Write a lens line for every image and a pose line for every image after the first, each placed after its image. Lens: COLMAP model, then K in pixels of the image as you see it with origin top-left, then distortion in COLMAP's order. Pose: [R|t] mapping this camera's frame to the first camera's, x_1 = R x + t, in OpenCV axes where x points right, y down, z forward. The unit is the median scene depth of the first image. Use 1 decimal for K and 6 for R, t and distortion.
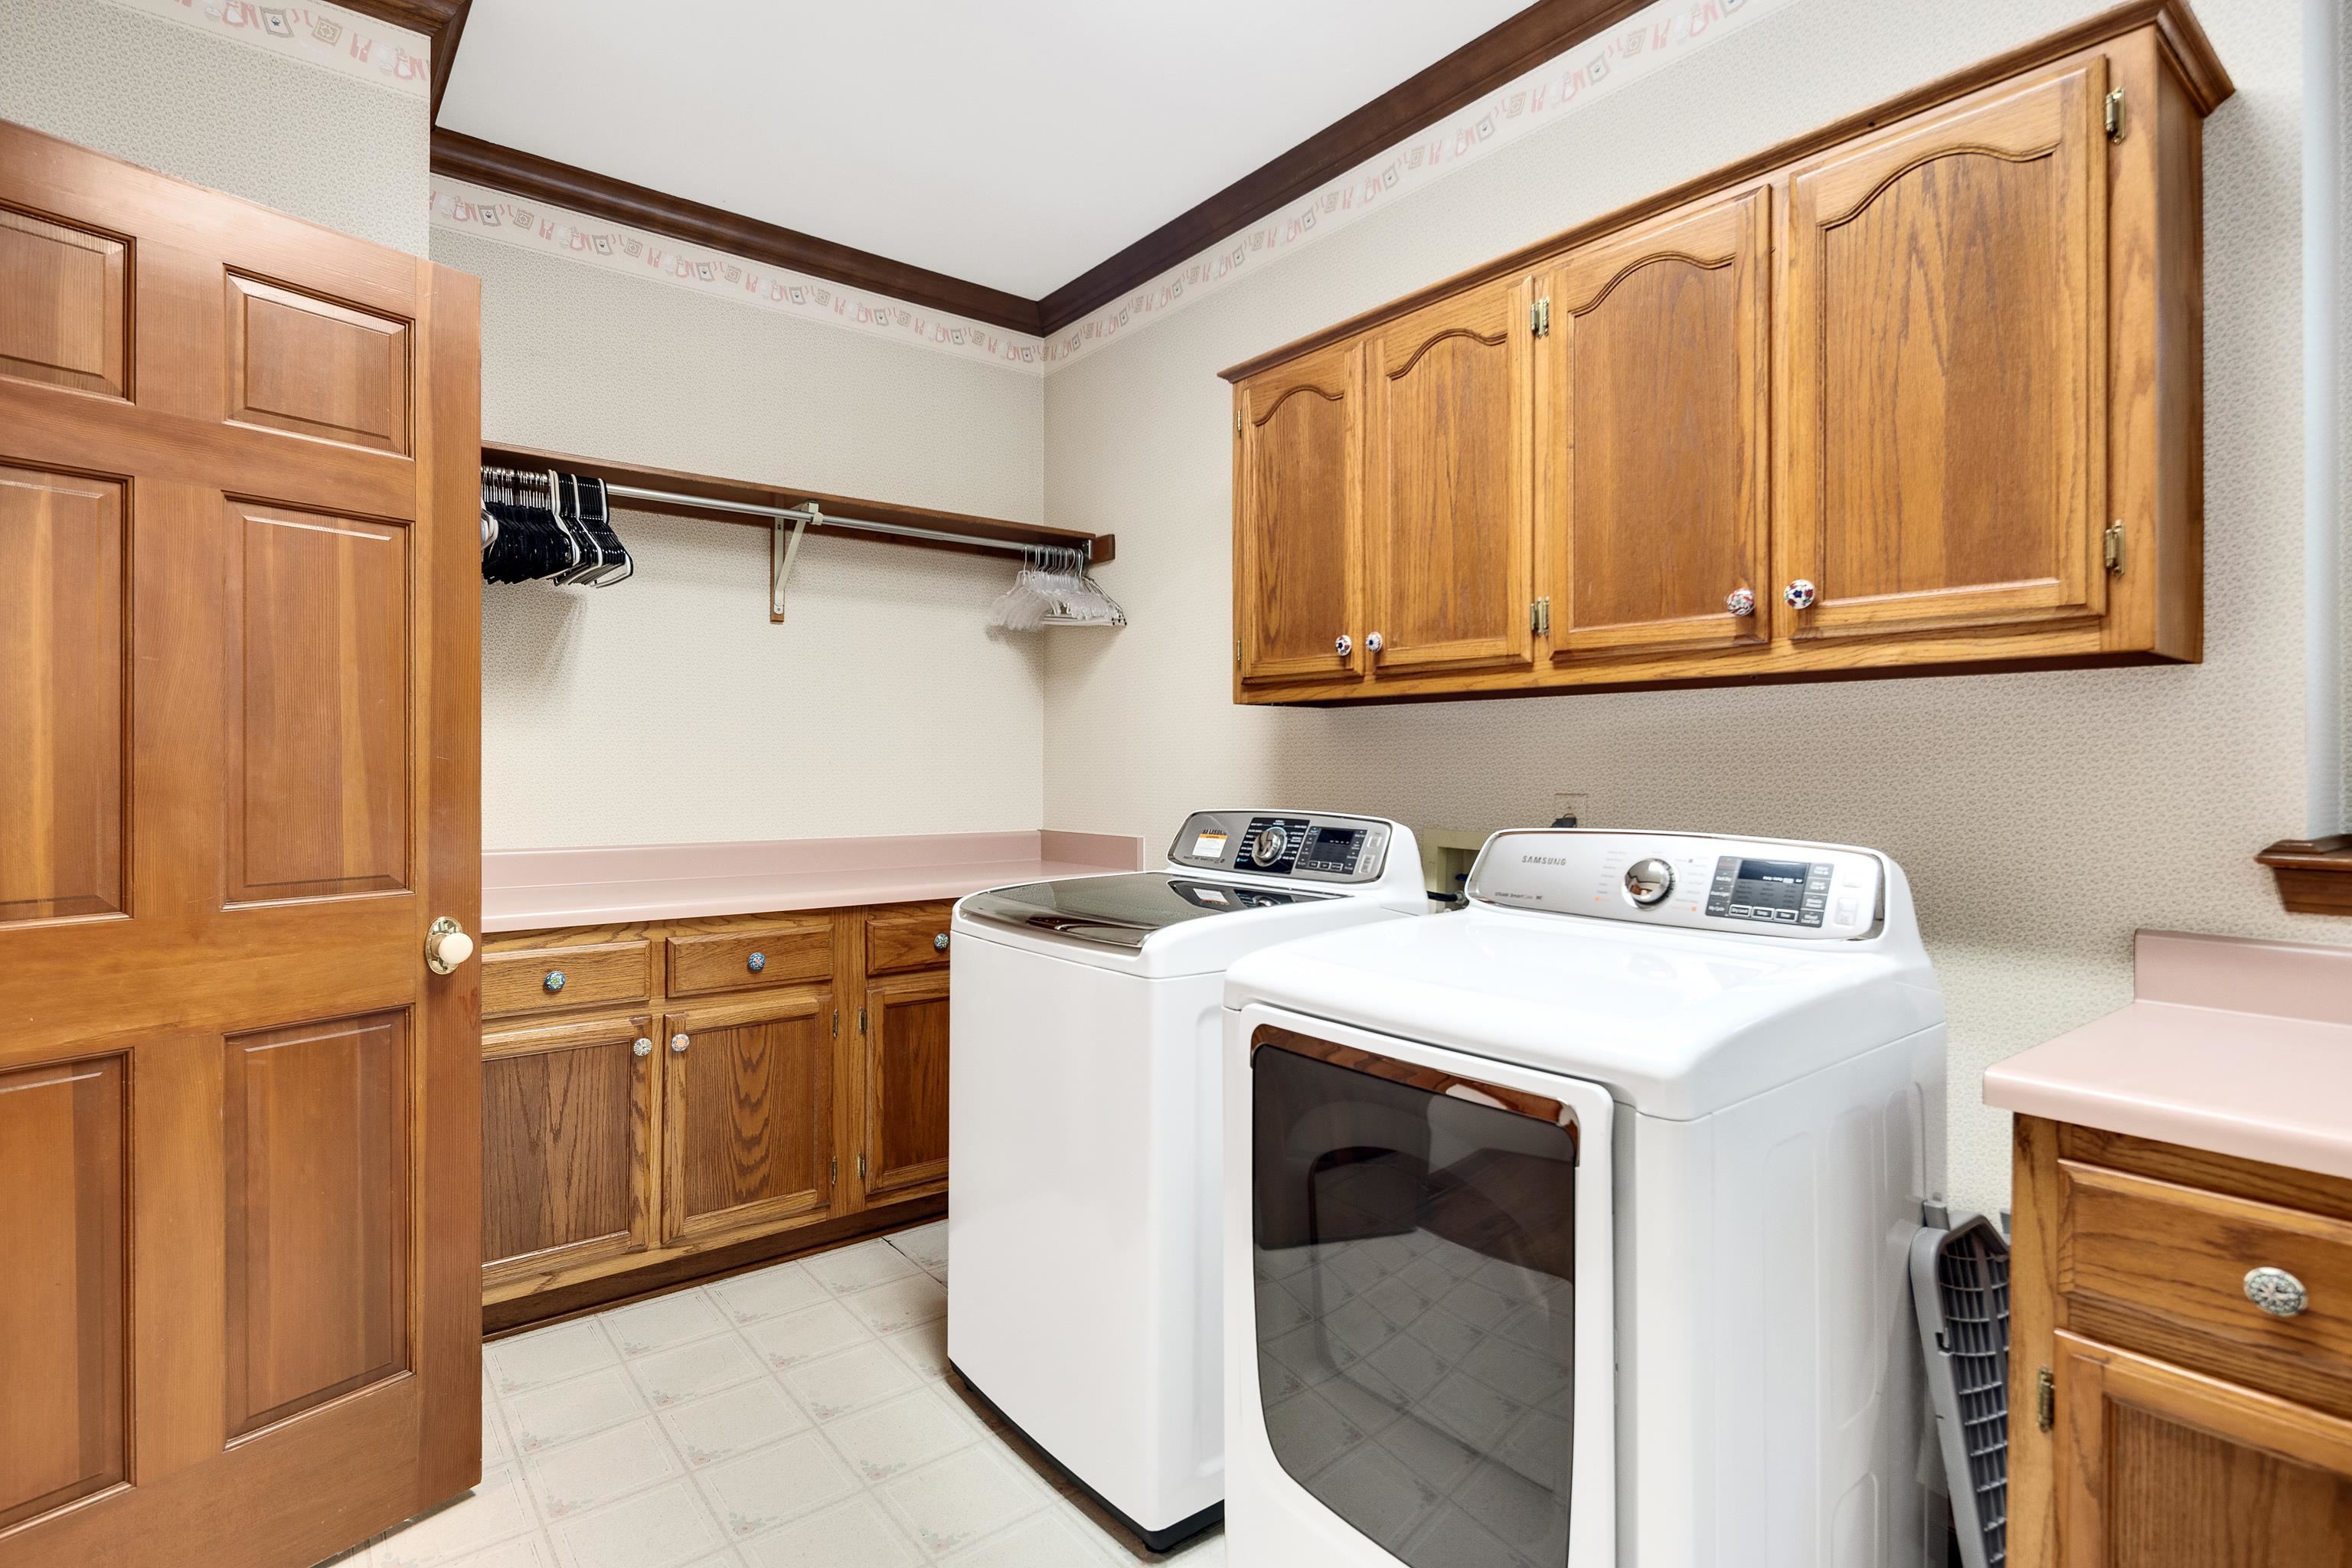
lens RADIAL K [[1131.7, 0, 1152.3], [0, 1131.7, 769.3], [0, 0, 1]] dist [0.002844, -0.000119]
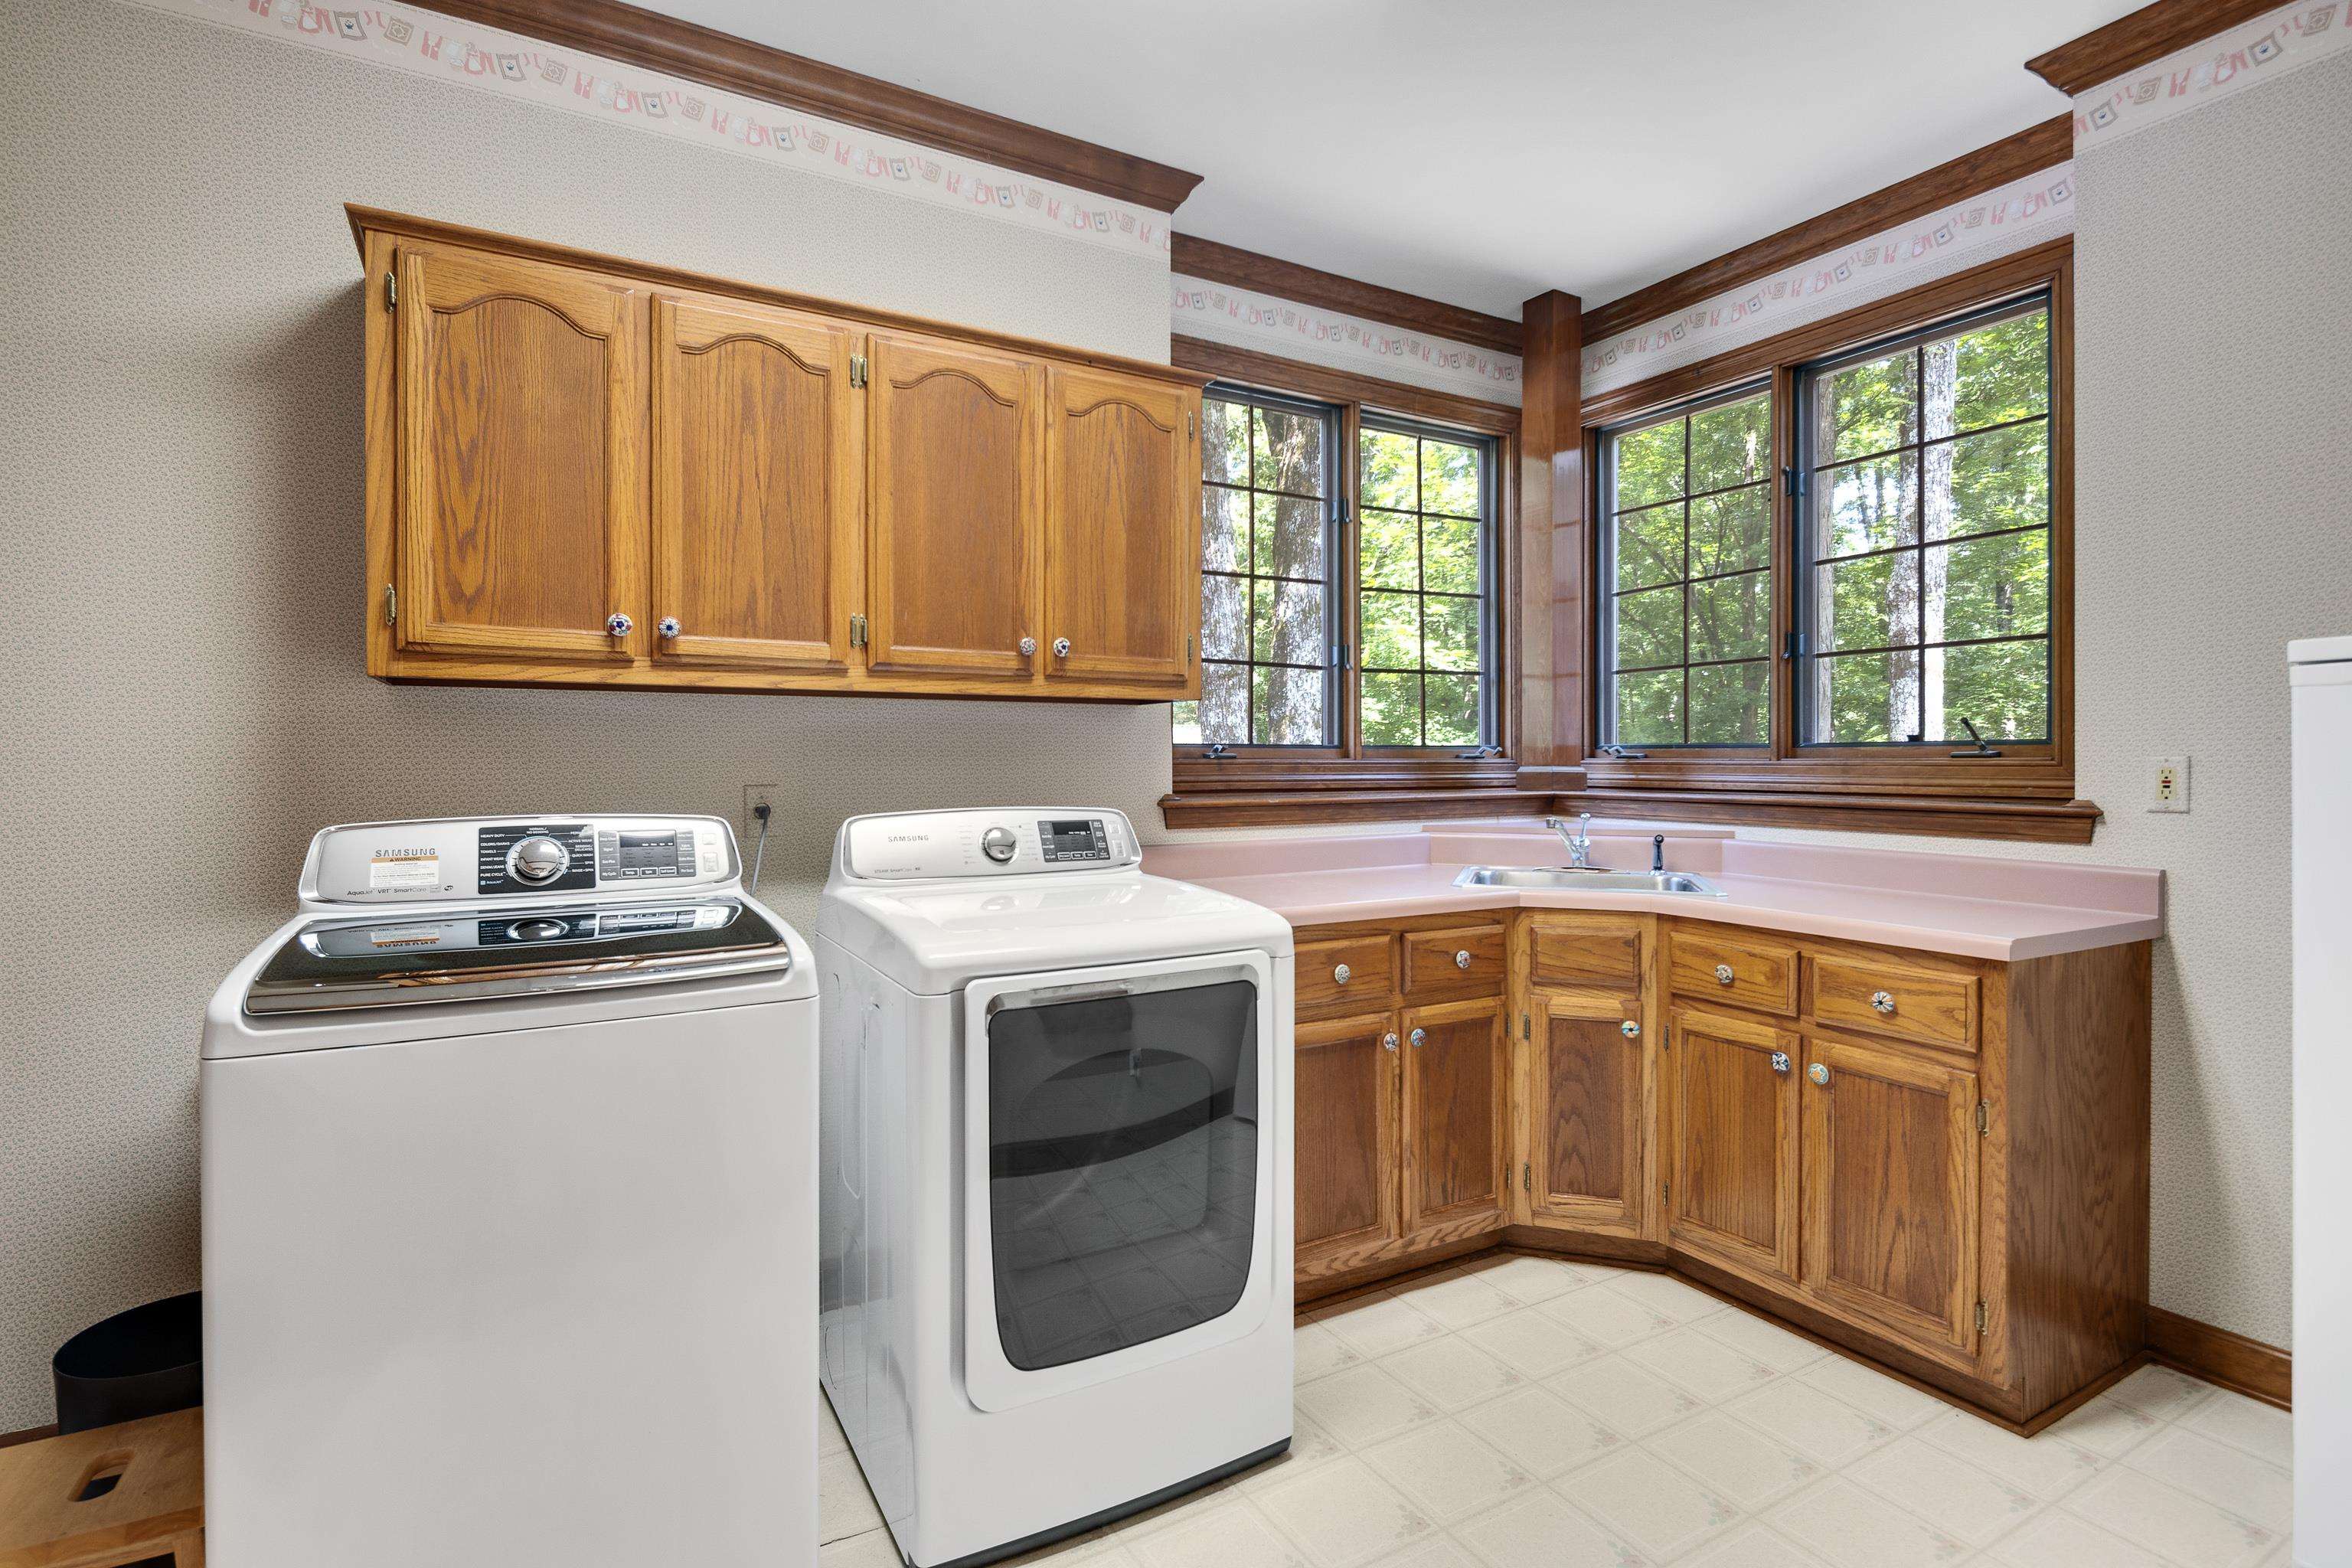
lens RADIAL K [[1131.7, 0, 1152.3], [0, 1131.7, 769.3], [0, 0, 1]] dist [0.002844, -0.000119]
pose [[0.151174, -0.013164, 0.988419, -0.798345], [0.003616, 0.999912, 0.012765, -0.007044], [-0.988500, 0.001644, 0.151209, 0.558287]]
